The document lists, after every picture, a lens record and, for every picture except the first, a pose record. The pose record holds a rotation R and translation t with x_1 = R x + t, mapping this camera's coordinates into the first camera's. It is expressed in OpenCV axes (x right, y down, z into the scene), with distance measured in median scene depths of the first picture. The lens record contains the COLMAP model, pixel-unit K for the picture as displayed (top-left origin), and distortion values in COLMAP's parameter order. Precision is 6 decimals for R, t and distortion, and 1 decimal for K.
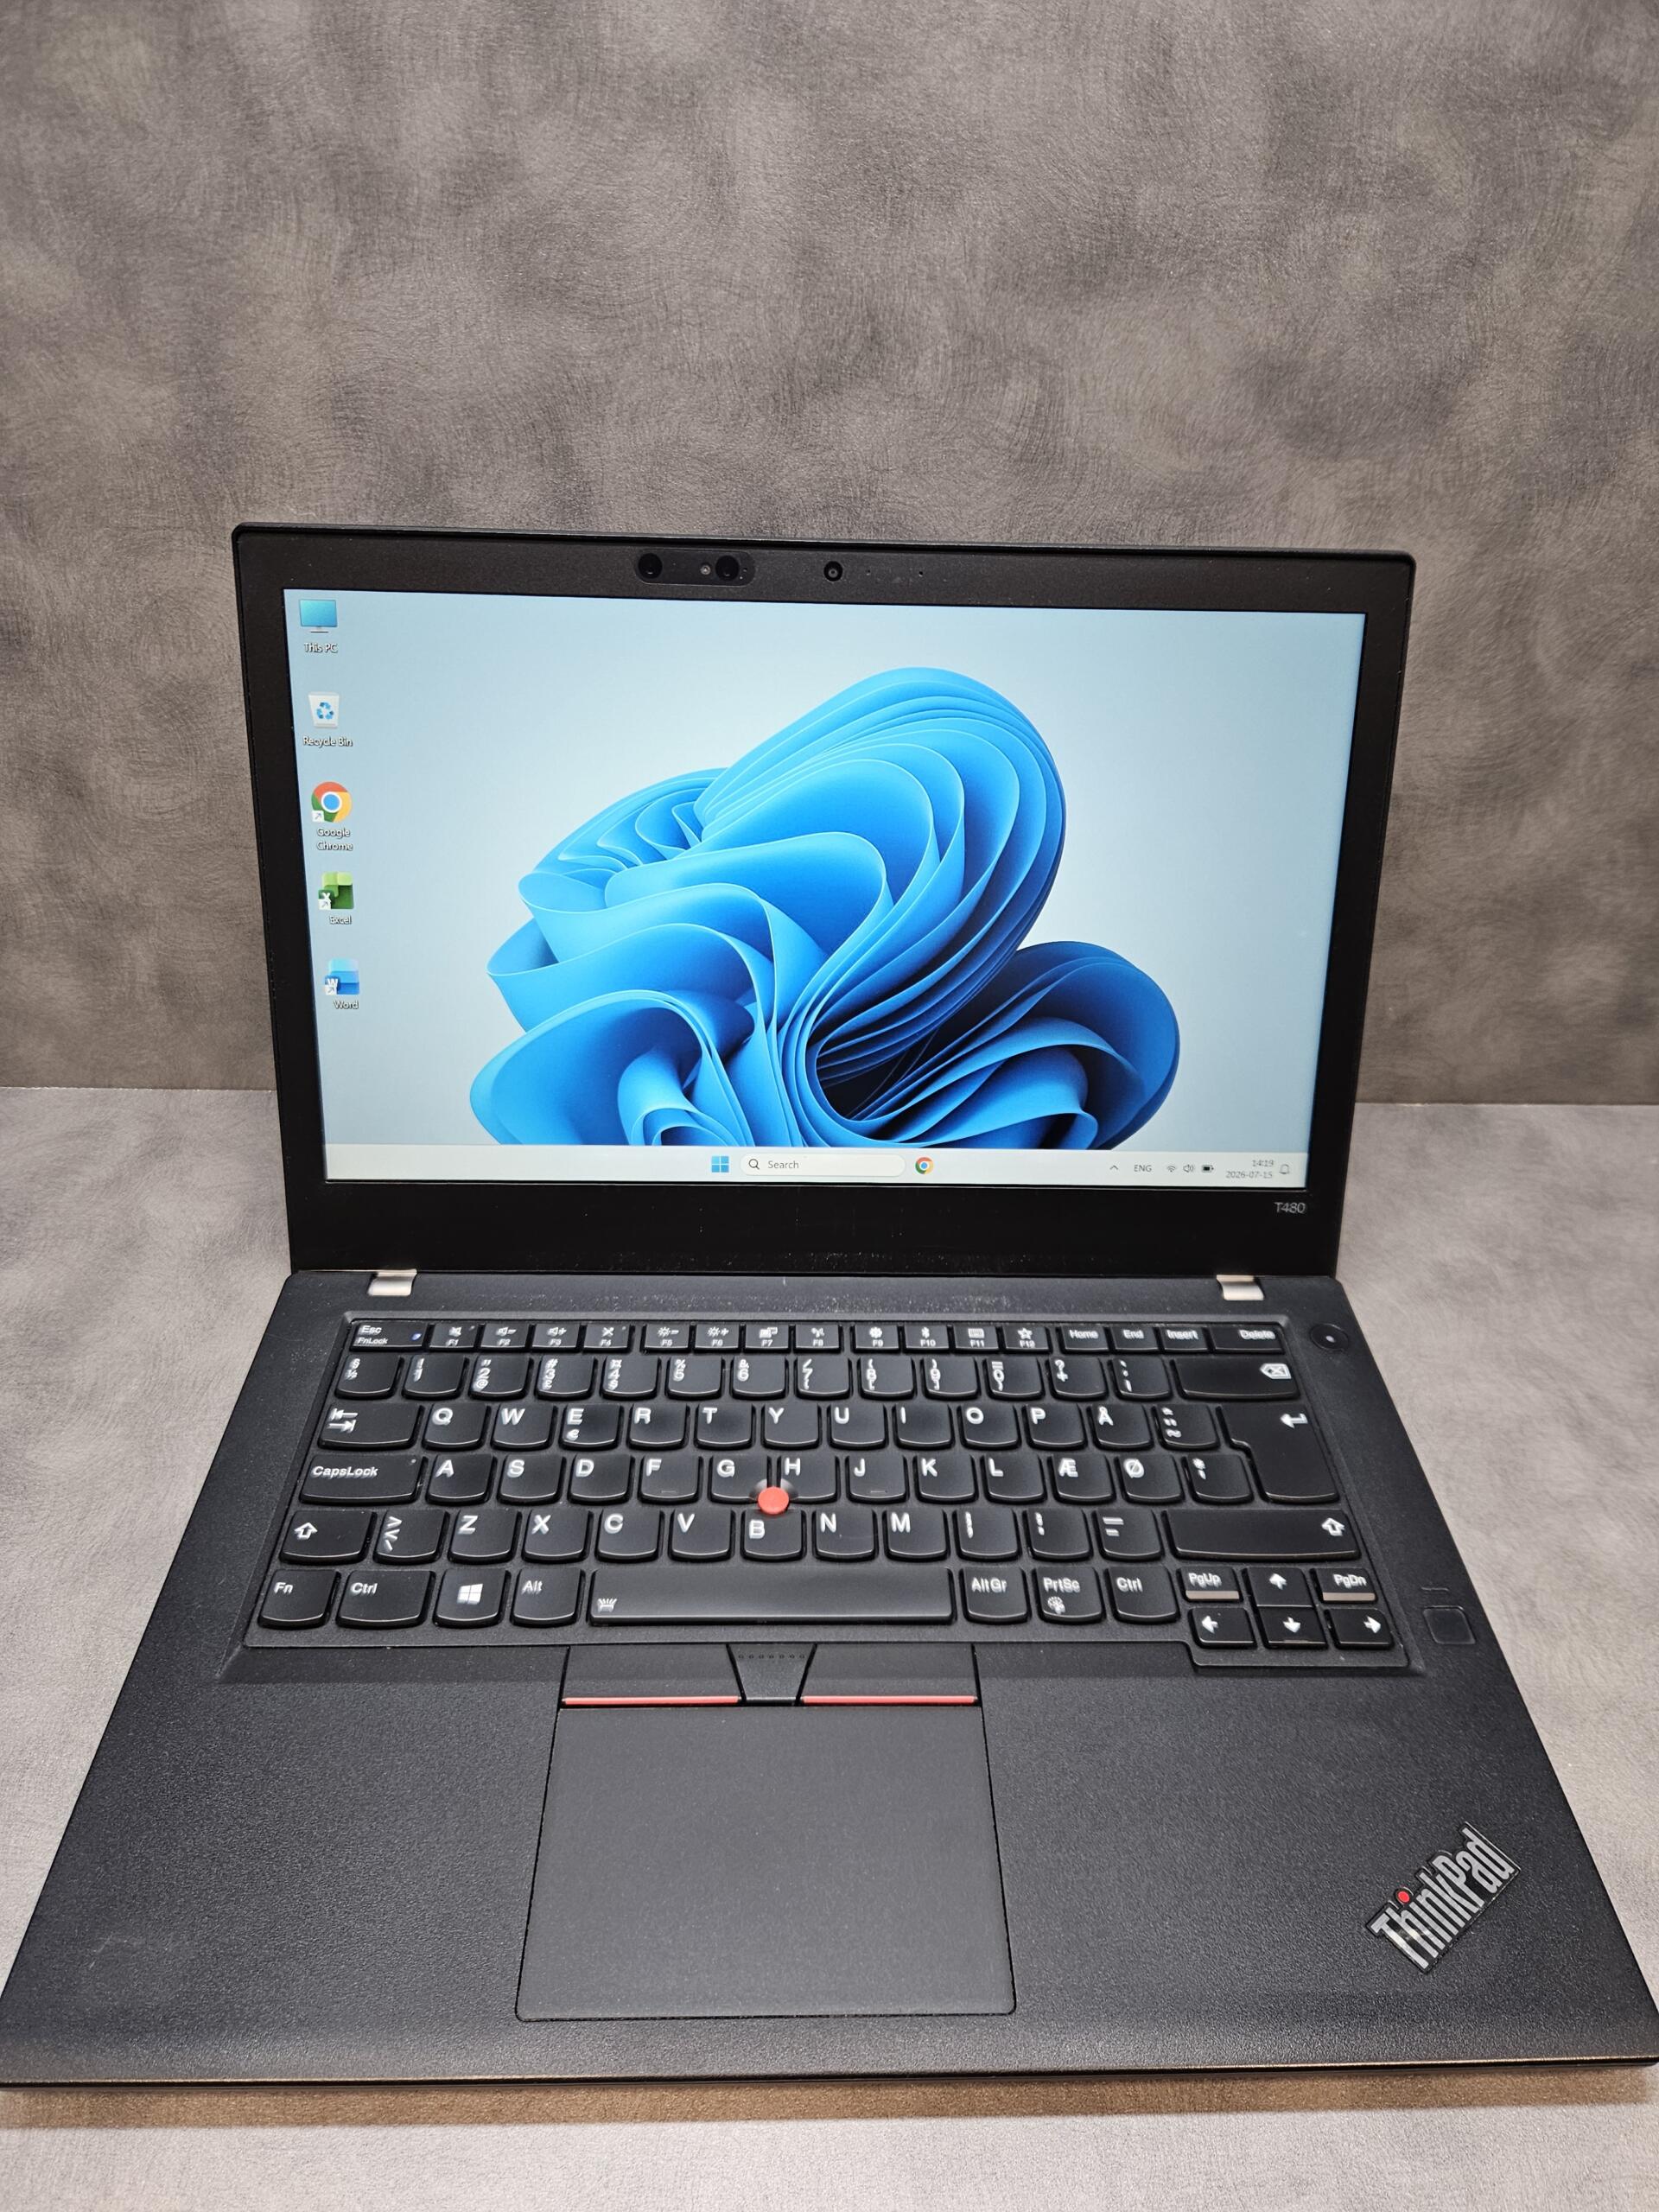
lens RADIAL K [[1508.2, 0, 837.1], [0, 1508.2, 1093.1], [0, 0, 1]] dist [0.028467, -0.033086]
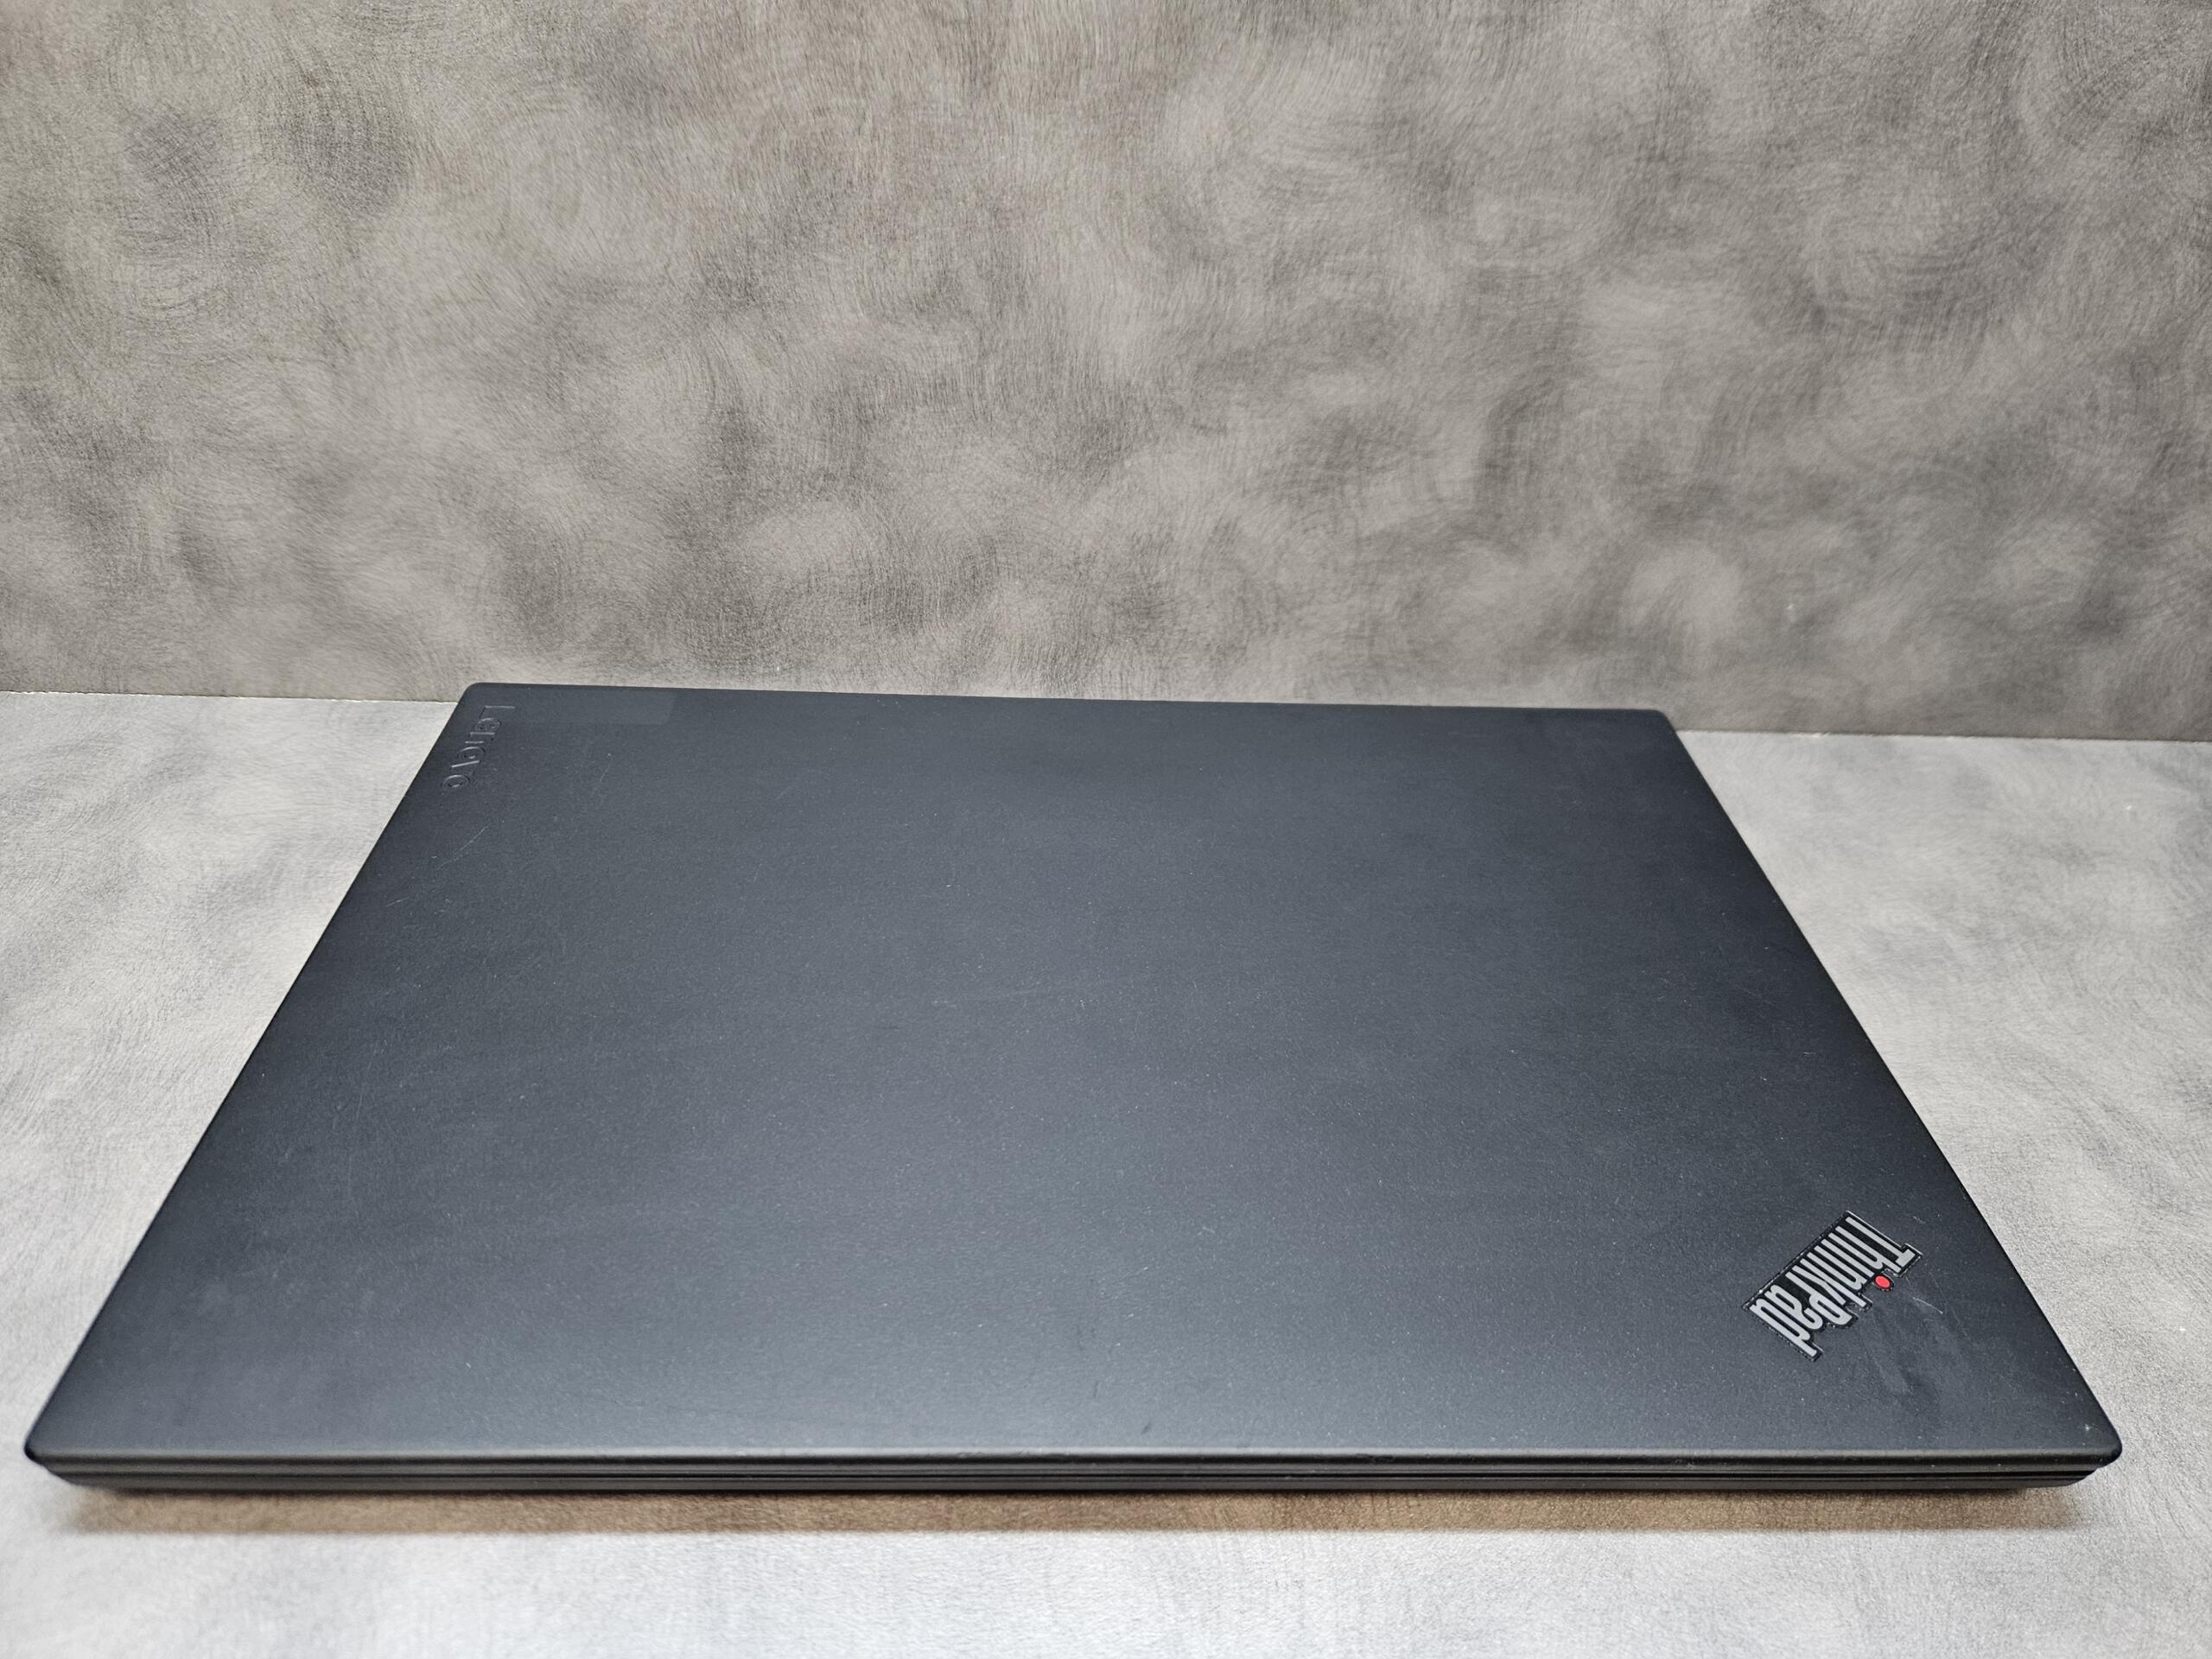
lens RADIAL K [[1508.2, 0, 1091.9], [0, 1508.2, 798.1], [0, 0, 1]] dist [0.028467, -0.033086]
pose [[0.999905, 0.009832, 0.009690, 0.003143], [-0.009752, 0.999918, -0.008293, 0.059489], [-0.009770, 0.008198, 0.999919, 0.264064]]
